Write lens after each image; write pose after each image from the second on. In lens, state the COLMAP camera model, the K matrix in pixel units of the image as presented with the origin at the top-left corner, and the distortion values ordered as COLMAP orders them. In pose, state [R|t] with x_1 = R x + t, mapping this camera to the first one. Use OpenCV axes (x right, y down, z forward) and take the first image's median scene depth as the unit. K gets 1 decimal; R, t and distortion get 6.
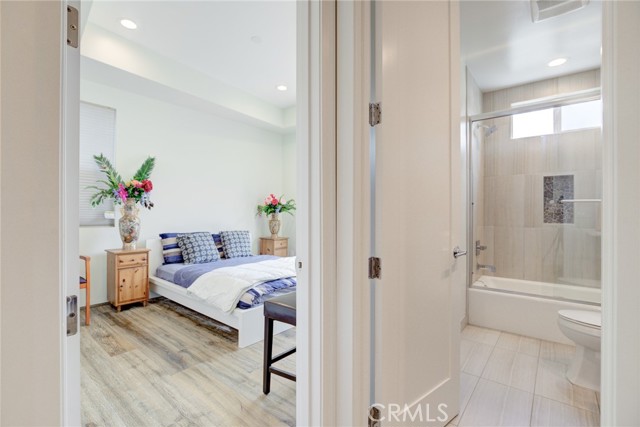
lens RADIAL K [[295.1, 0, 310.4], [0, 295.1, 214.1], [0, 0, 1]] dist [-0.027909, 0.000471]
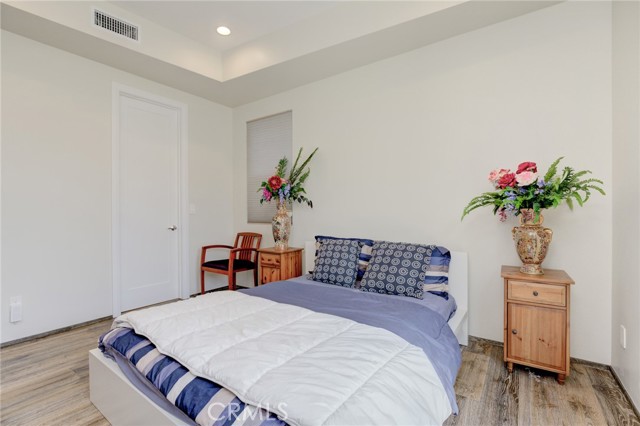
lens RADIAL K [[289.5, 0, 320.0], [0, 289.5, 213.0], [0, 0, 1]] dist [-0.013161, 0.000420]
pose [[0.090248, -0.024817, -0.995610, 0.324638], [-0.022914, 0.999373, -0.026988, 0.025380], [0.995656, 0.025249, 0.089623, 1.001582]]
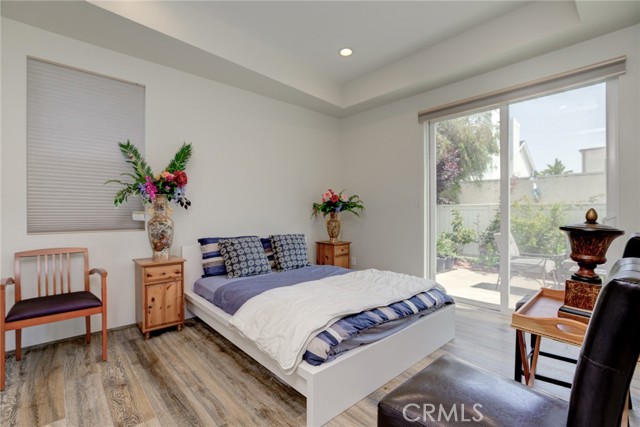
lens RADIAL K [[292.9, 0, 312.6], [0, 292.9, 218.1], [0, 0, 1]] dist [-0.025241, 0.007415]
pose [[0.990506, -0.003513, -0.137422, -0.097720], [0.005847, 0.999845, 0.016585, -0.001746], [0.137342, -0.017231, 0.990374, 0.265377]]
